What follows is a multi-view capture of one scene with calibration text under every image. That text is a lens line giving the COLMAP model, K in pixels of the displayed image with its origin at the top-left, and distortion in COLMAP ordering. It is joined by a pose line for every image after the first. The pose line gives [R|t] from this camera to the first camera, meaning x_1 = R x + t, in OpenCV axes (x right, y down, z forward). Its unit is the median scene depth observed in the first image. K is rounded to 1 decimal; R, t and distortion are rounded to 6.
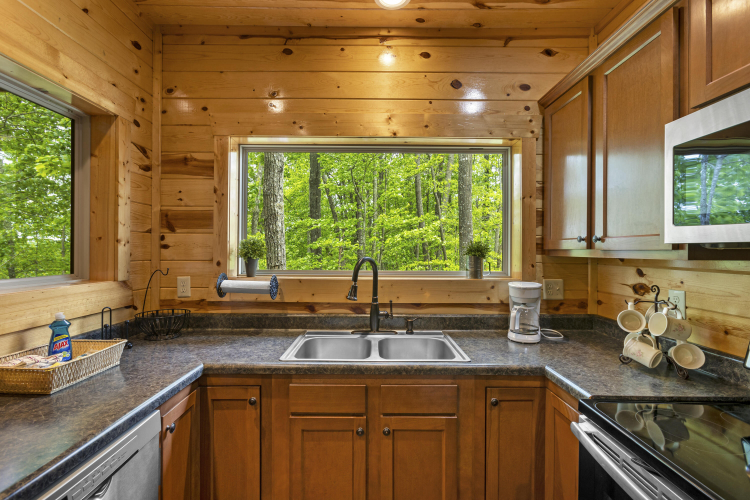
lens RADIAL K [[336.3, 0, 375.0], [0, 336.3, 250.0], [0, 0, 1]] dist [0.001785, 0.000995]
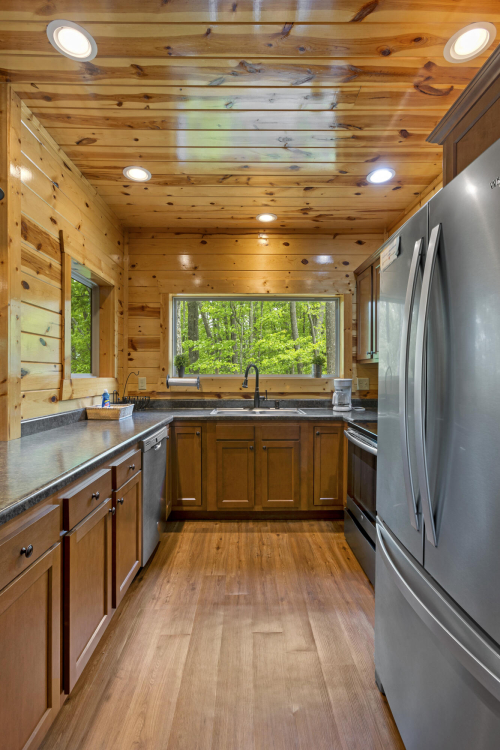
lens RADIAL K [[366.3, 0, 250.0], [0, 366.3, 375.0], [0, 0, 1]] dist [-0.001714, 0.000301]
pose [[0.999988, -0.004548, 0.001625, -0.037378], [0.004543, 0.999985, 0.002897, 0.065719], [-0.001639, -0.002889, 0.999994, -0.839384]]
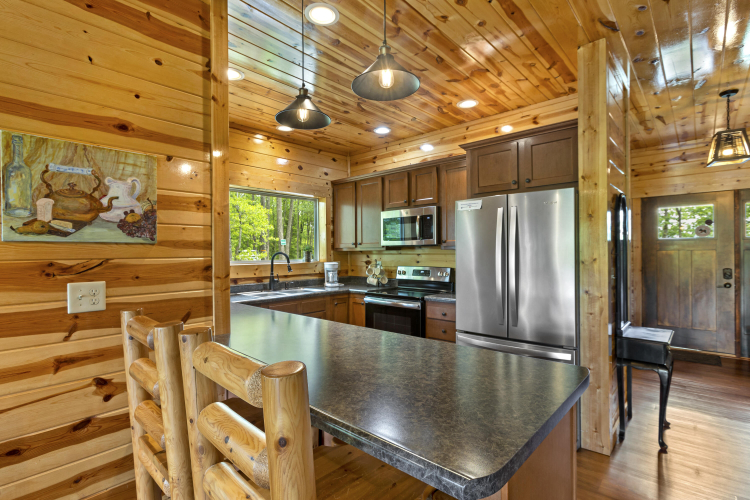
lens RADIAL K [[366.3, 0, 375.0], [0, 366.3, 250.0], [0, 0, 1]] dist [-0.001714, 0.000301]
pose [[0.674631, -0.010070, 0.738086, -1.129767], [0.012036, 0.999924, 0.002642, 0.009275], [-0.738057, 0.007101, 0.674701, -0.857996]]
